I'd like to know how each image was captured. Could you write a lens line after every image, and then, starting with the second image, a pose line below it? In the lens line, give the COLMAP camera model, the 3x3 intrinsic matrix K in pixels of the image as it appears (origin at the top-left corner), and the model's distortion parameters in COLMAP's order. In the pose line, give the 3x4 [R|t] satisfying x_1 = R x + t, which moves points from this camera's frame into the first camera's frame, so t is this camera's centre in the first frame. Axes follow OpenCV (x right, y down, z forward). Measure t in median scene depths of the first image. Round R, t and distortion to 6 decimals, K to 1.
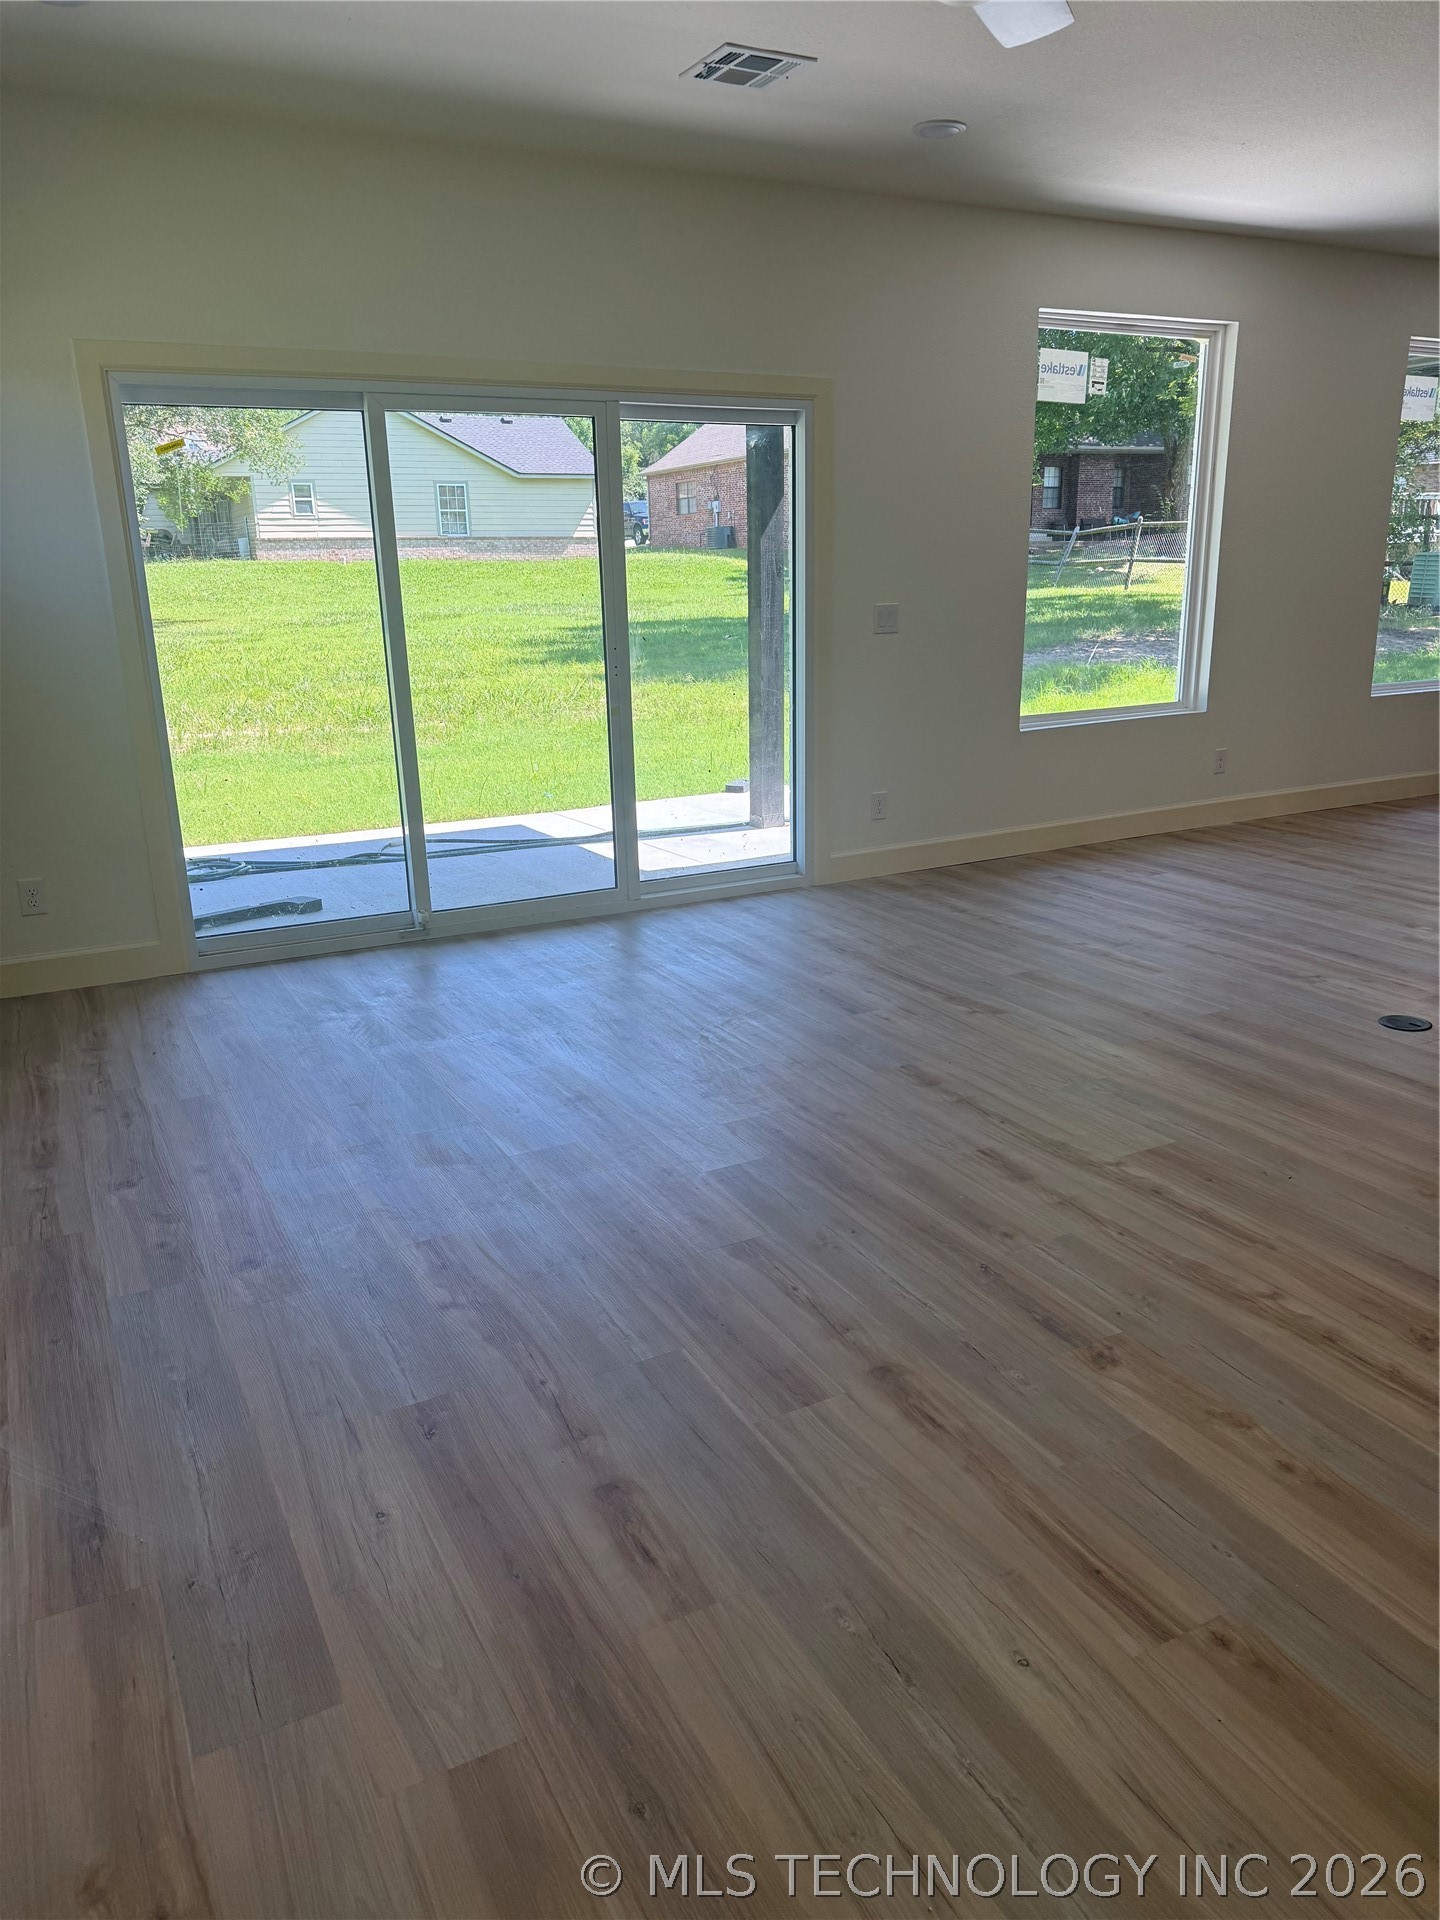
lens RADIAL K [[1359.5, 0, 719.7], [0, 1359.5, 955.8], [0, 0, 1]] dist [0.071920, -0.078830]
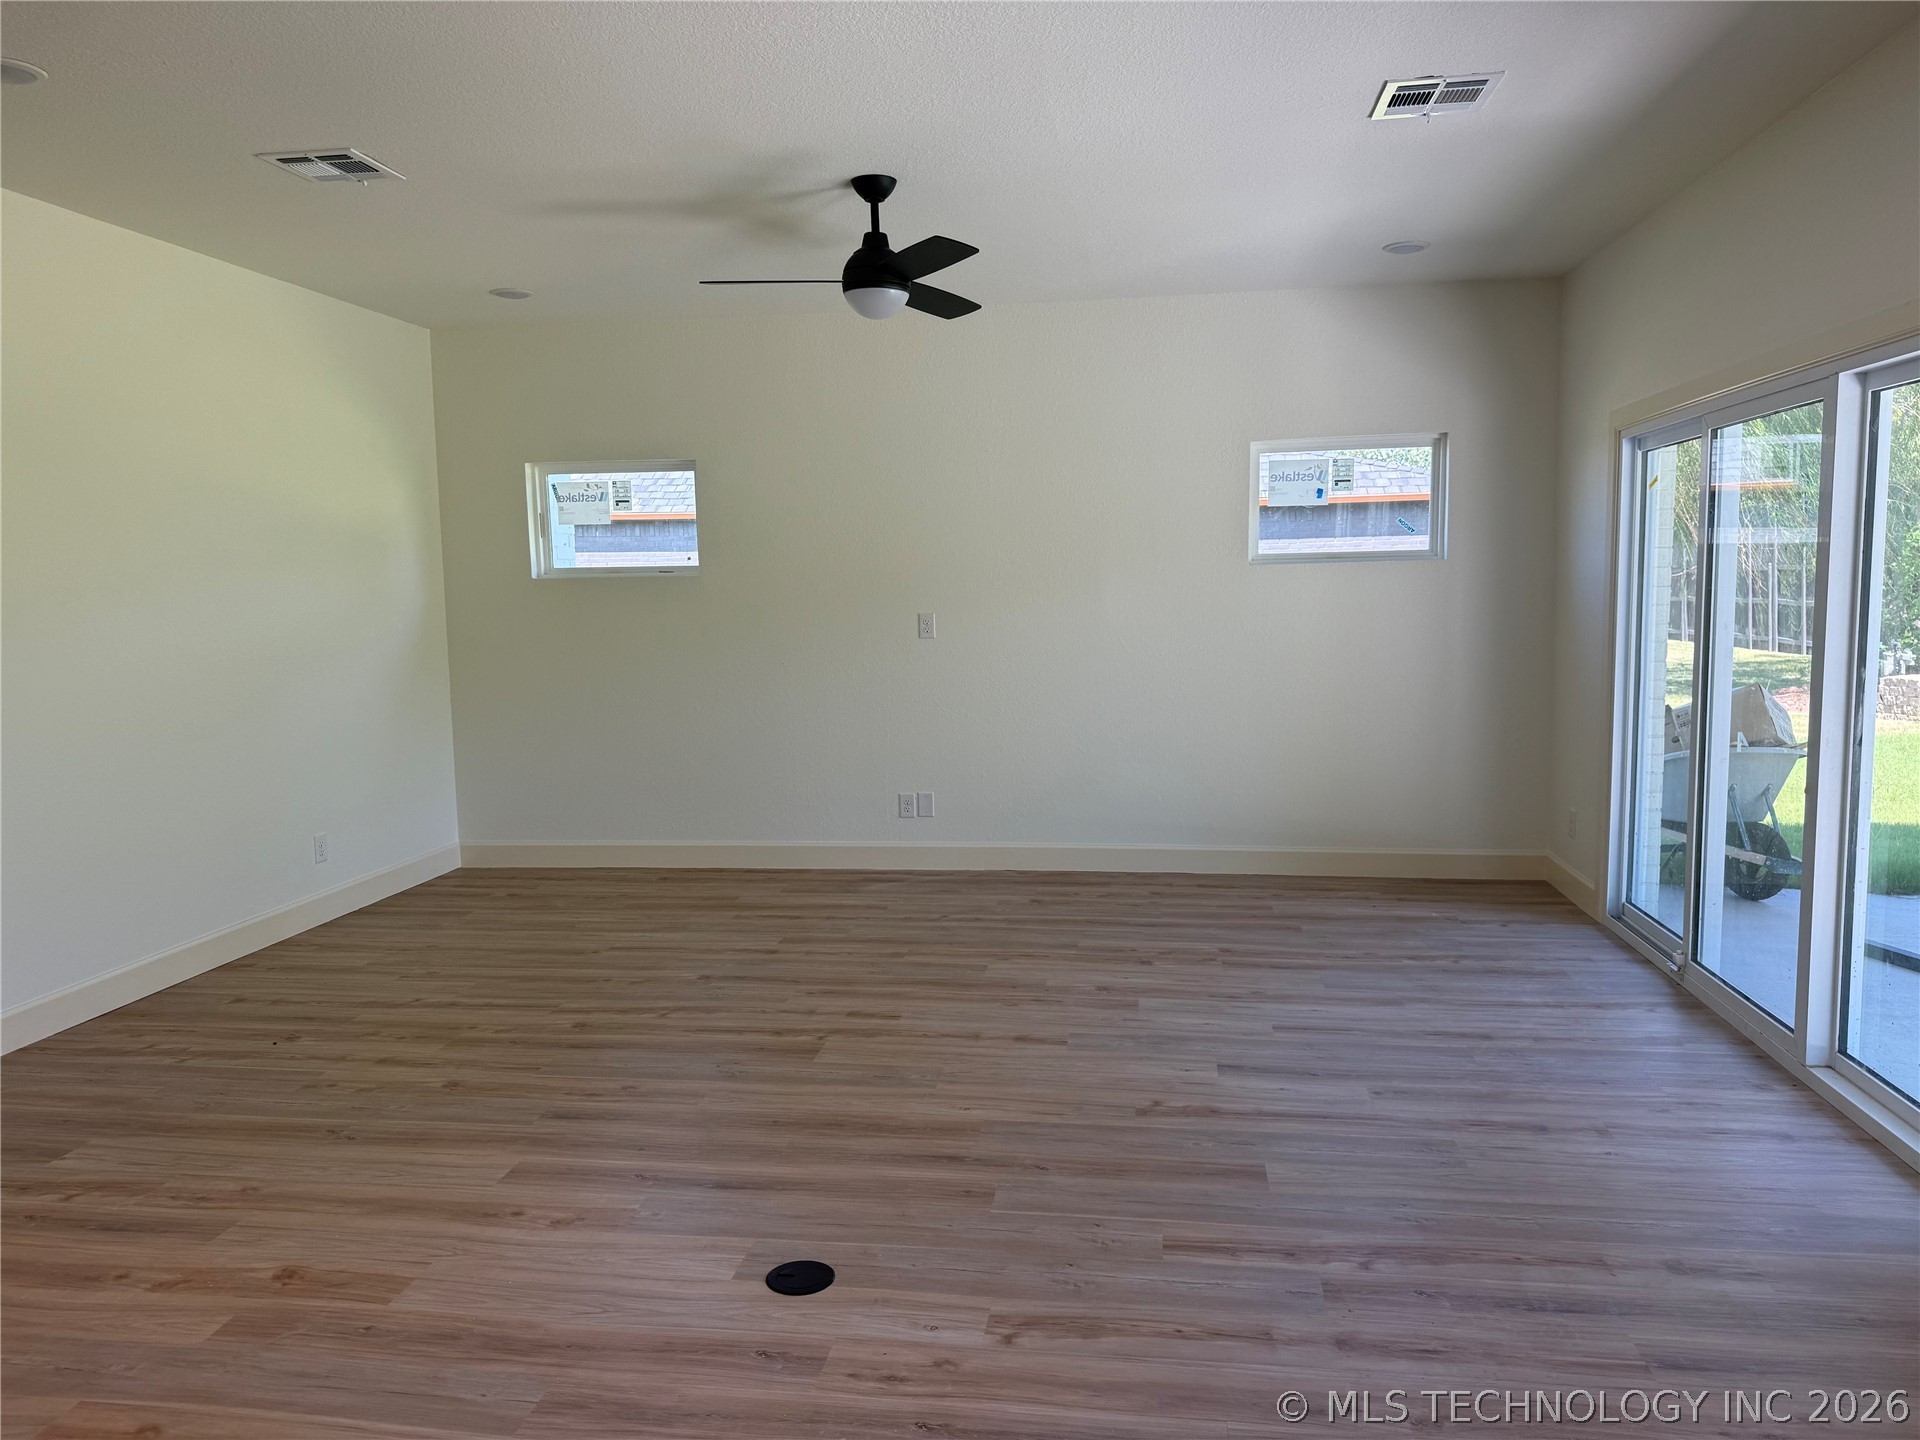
lens RADIAL K [[1359.5, 0, 957.1], [0, 1359.5, 716.8], [0, 0, 1]] dist [0.071920, -0.078830]
pose [[-0.595456, 0.103782, -0.796656, 1.146694], [-0.199833, 0.941322, 0.271992, -0.496708], [0.778138, 0.321158, -0.539777, 1.580138]]
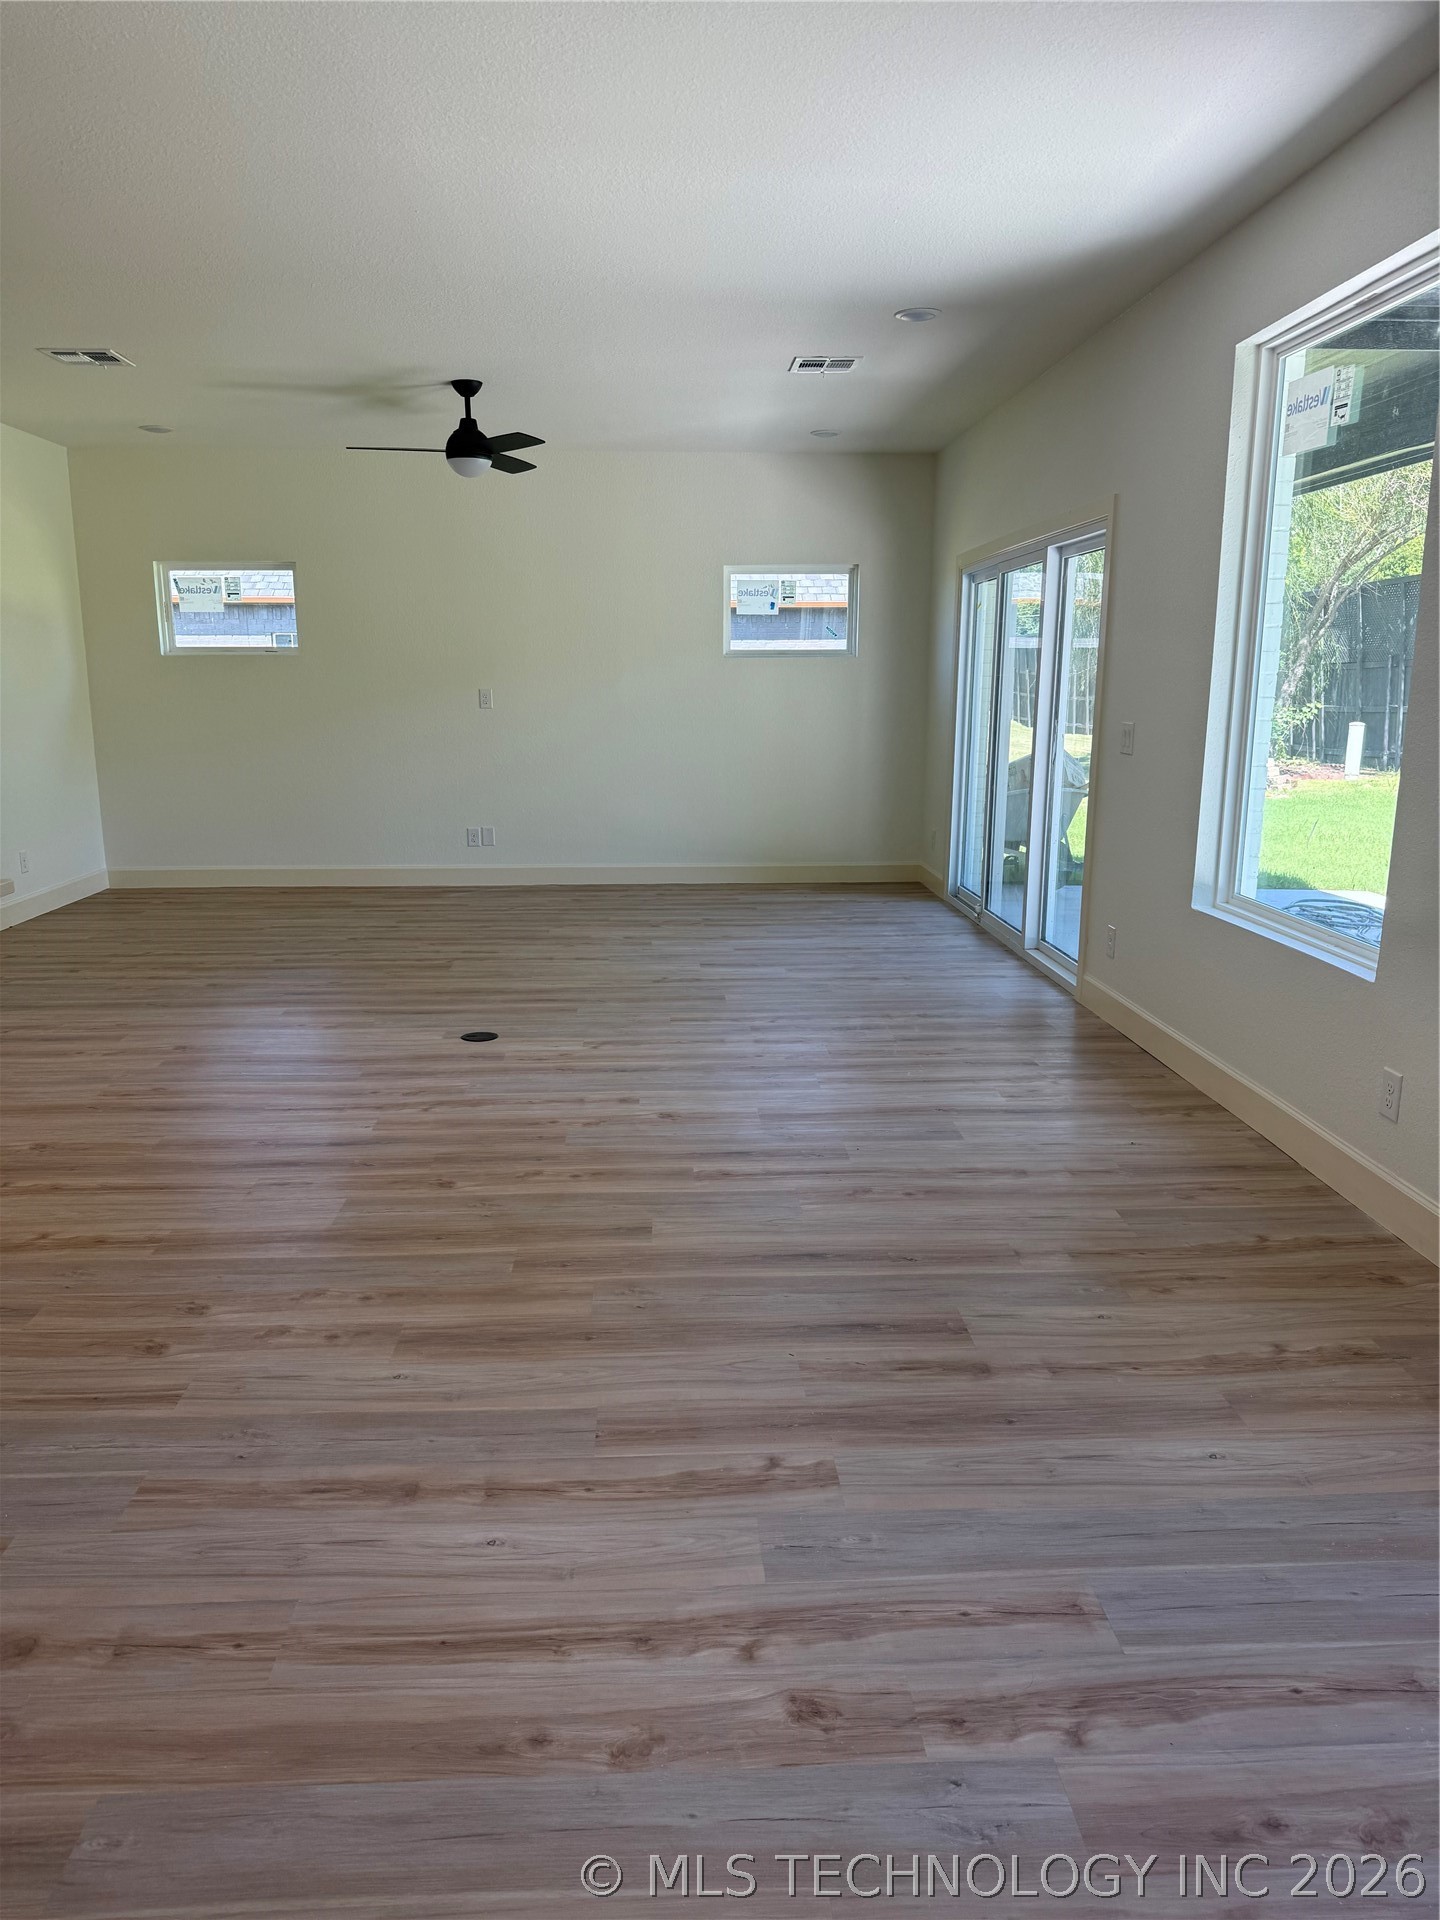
lens RADIAL K [[1359.5, 0, 723.6], [0, 1359.5, 965.5], [0, 0, 1]] dist [0.071920, -0.078830]
pose [[-0.424242, 0.202718, -0.882567, 1.793394], [-0.246511, 0.911960, 0.327965, -0.578912], [0.871350, 0.356699, -0.336920, 1.893228]]
